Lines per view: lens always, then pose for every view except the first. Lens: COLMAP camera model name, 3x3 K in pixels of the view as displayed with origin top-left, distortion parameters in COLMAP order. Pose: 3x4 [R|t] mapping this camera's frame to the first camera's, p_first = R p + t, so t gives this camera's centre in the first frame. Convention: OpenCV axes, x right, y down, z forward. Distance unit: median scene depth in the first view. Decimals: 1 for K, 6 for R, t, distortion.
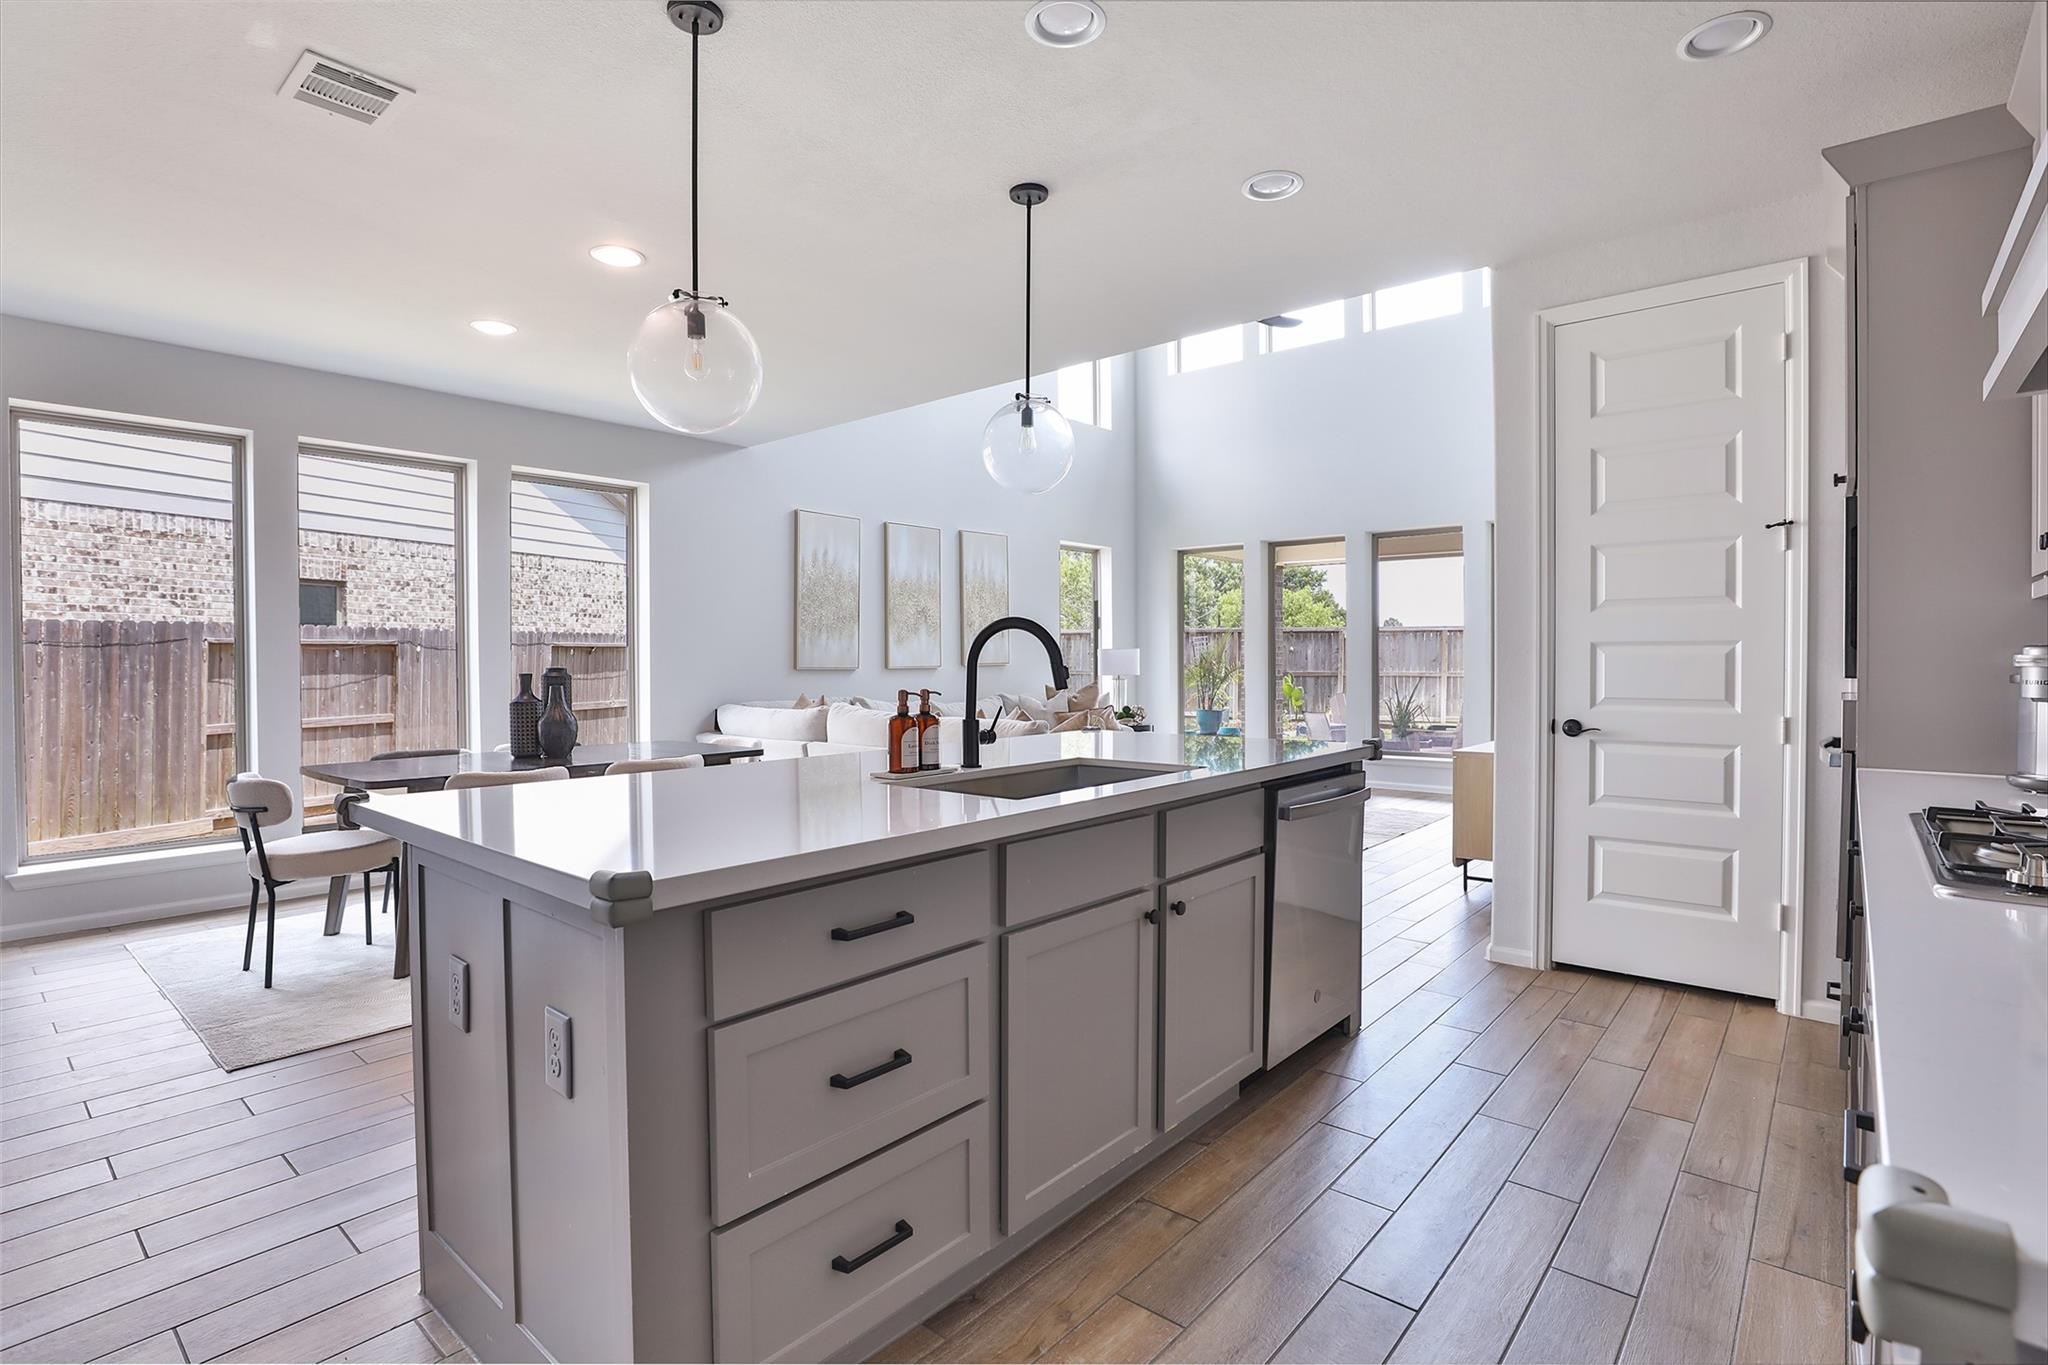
lens RADIAL K [[983.8, 0, 1026.3], [0, 983.8, 674.1], [0, 0, 1]] dist [-0.046792, 0.013789]
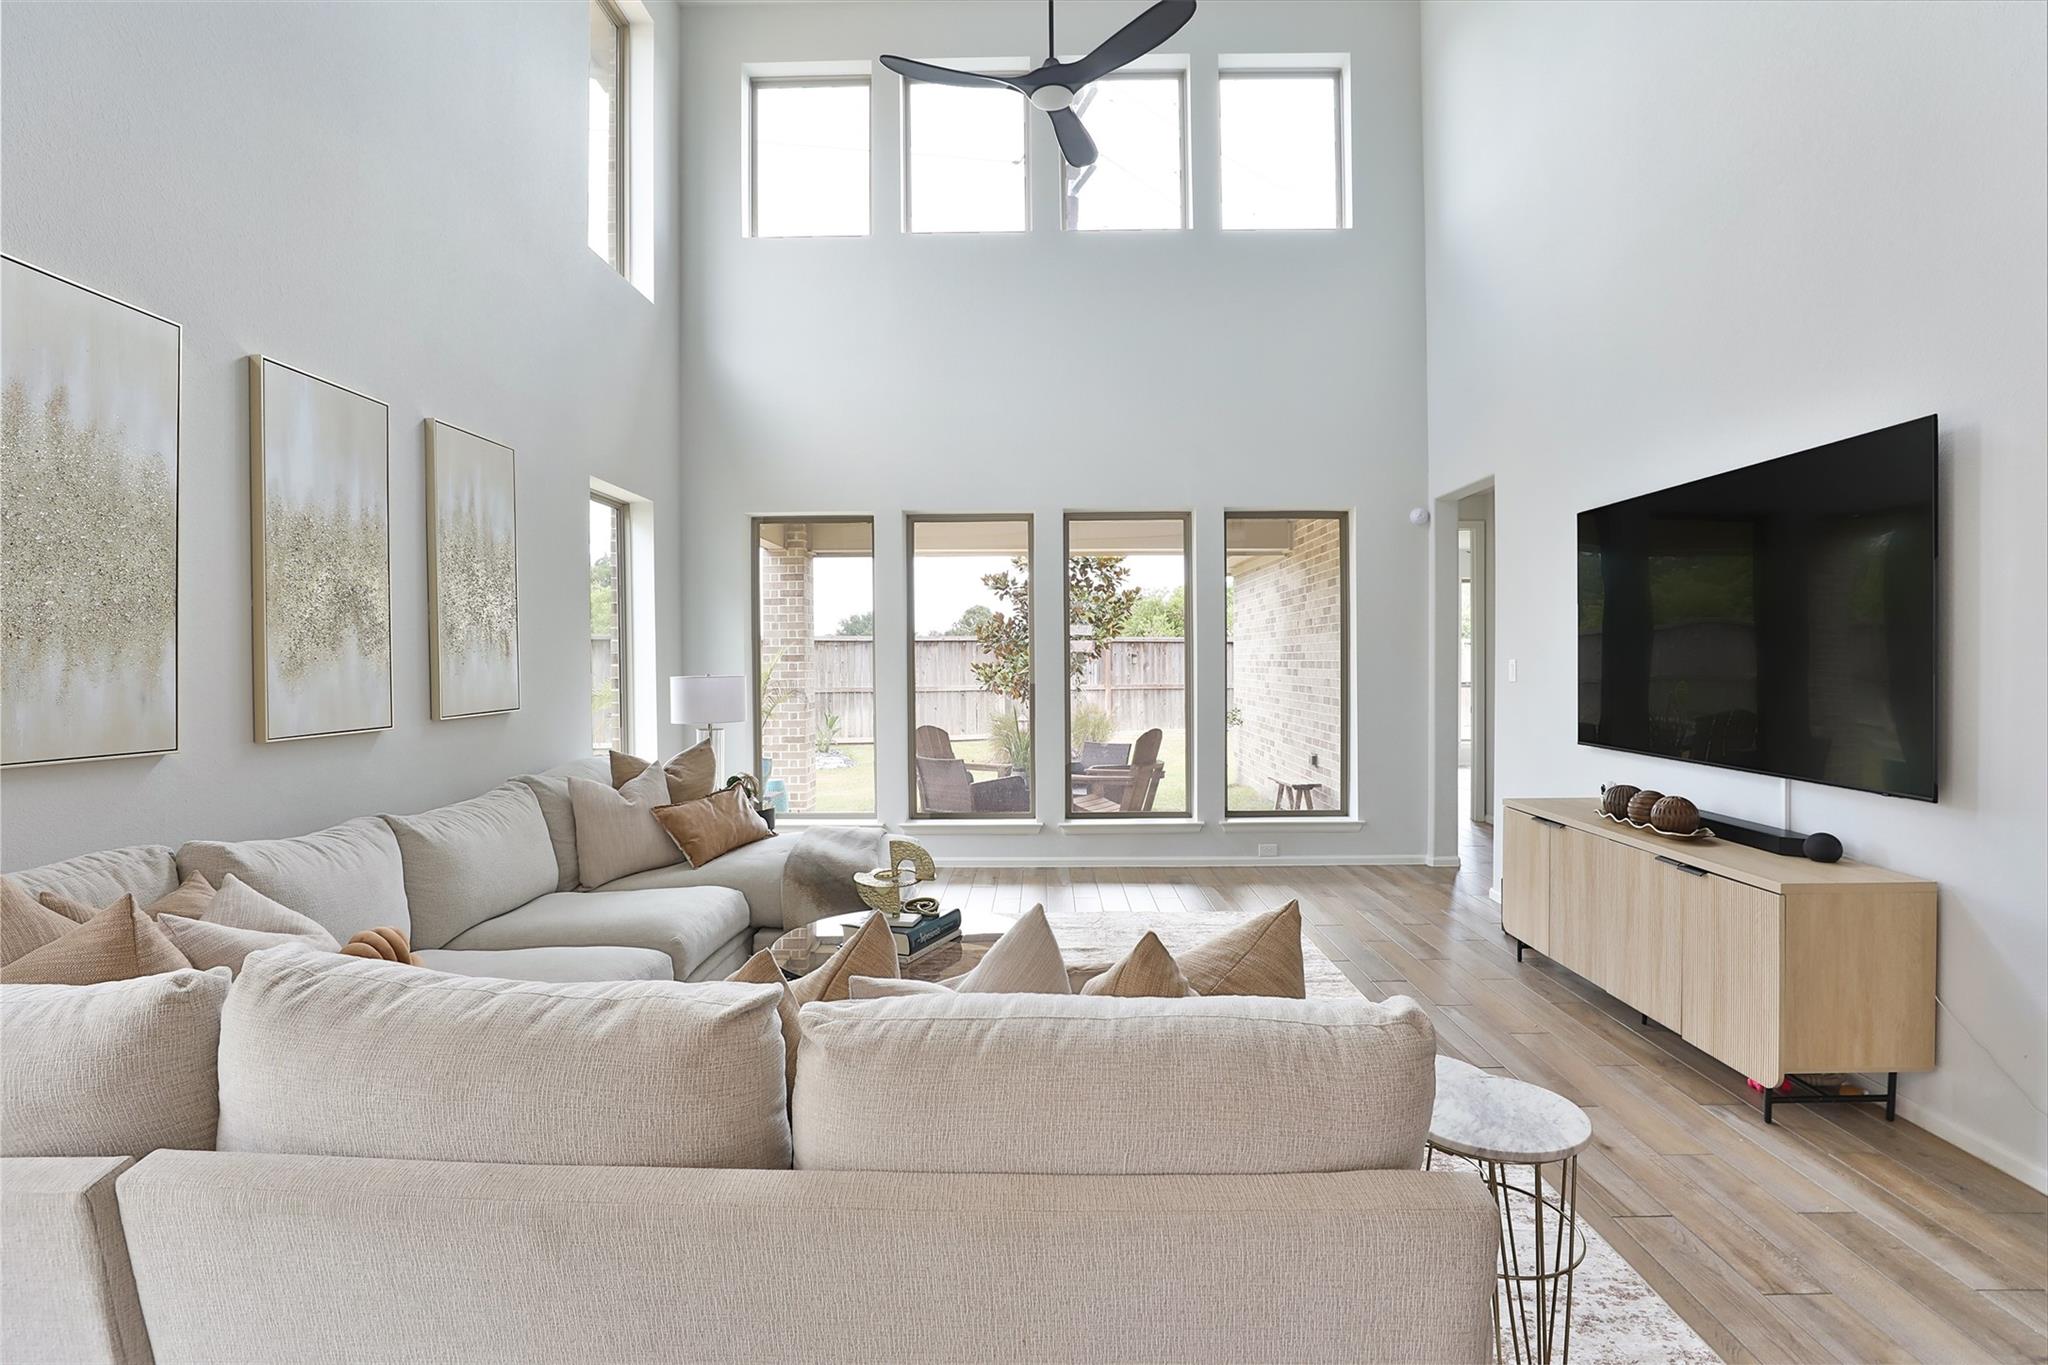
lens RADIAL K [[983.8, 0, 1026.3], [0, 983.8, 674.1], [0, 0, 1]] dist [-0.046792, 0.013789]
pose [[0.772737, -0.008275, 0.634673, -0.130437], [0.011931, 0.999928, -0.001489, -0.024652], [-0.634614, 0.008723, 0.772780, 0.463777]]
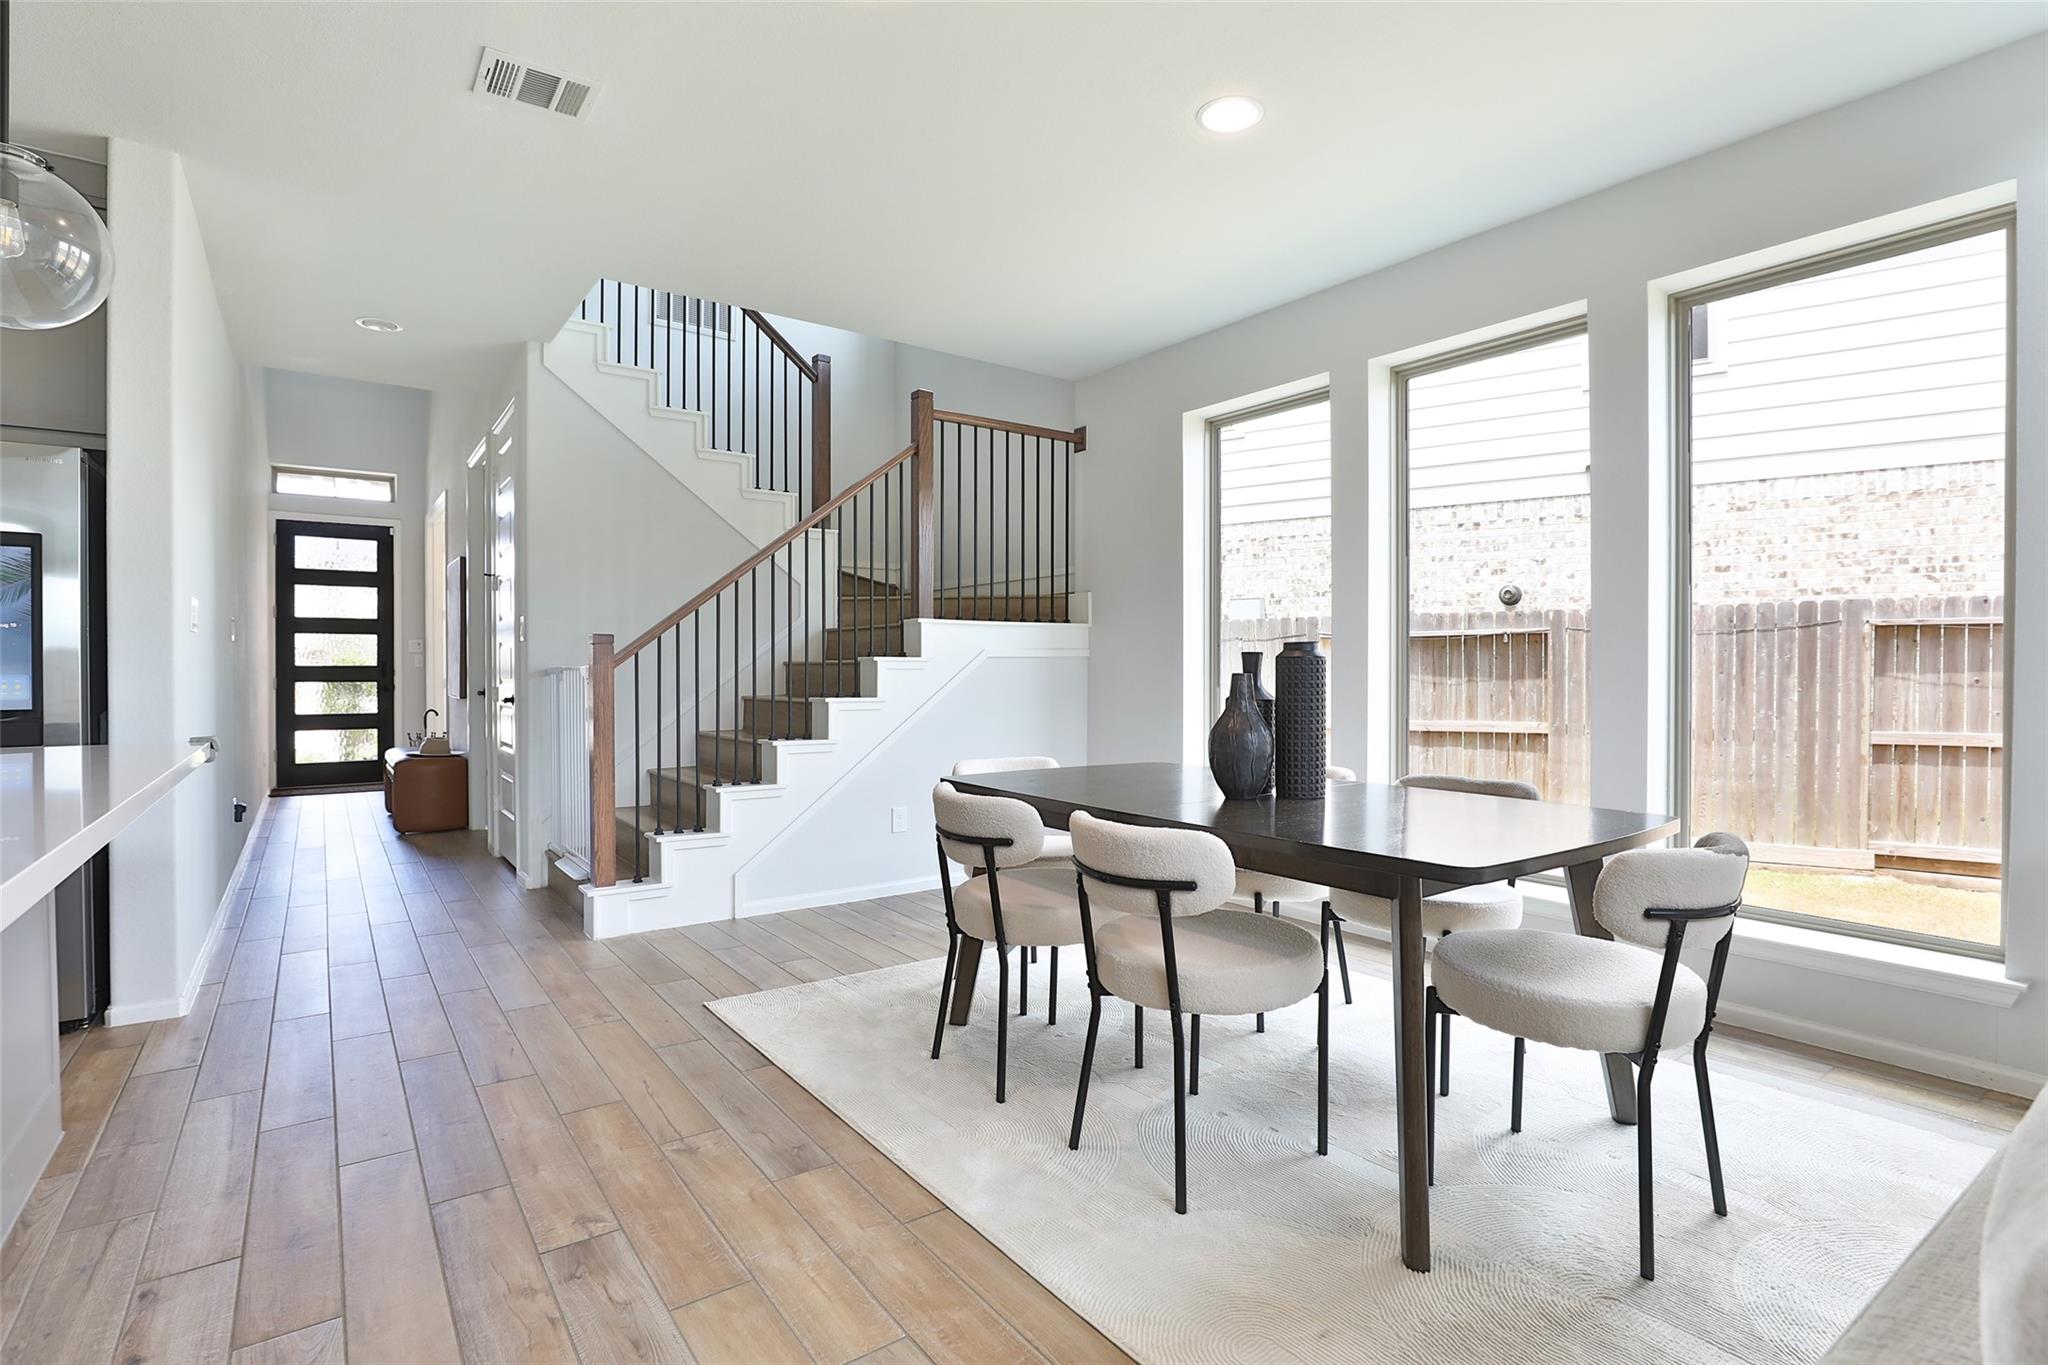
lens RADIAL K [[983.8, 0, 1026.3], [0, 983.8, 674.1], [0, 0, 1]] dist [-0.046792, 0.013789]
pose [[-0.227320, 0.013499, -0.973727, 0.055519], [-0.012343, 0.999784, 0.016742, 0.002082], [0.973742, 0.015825, -0.227104, 0.497543]]
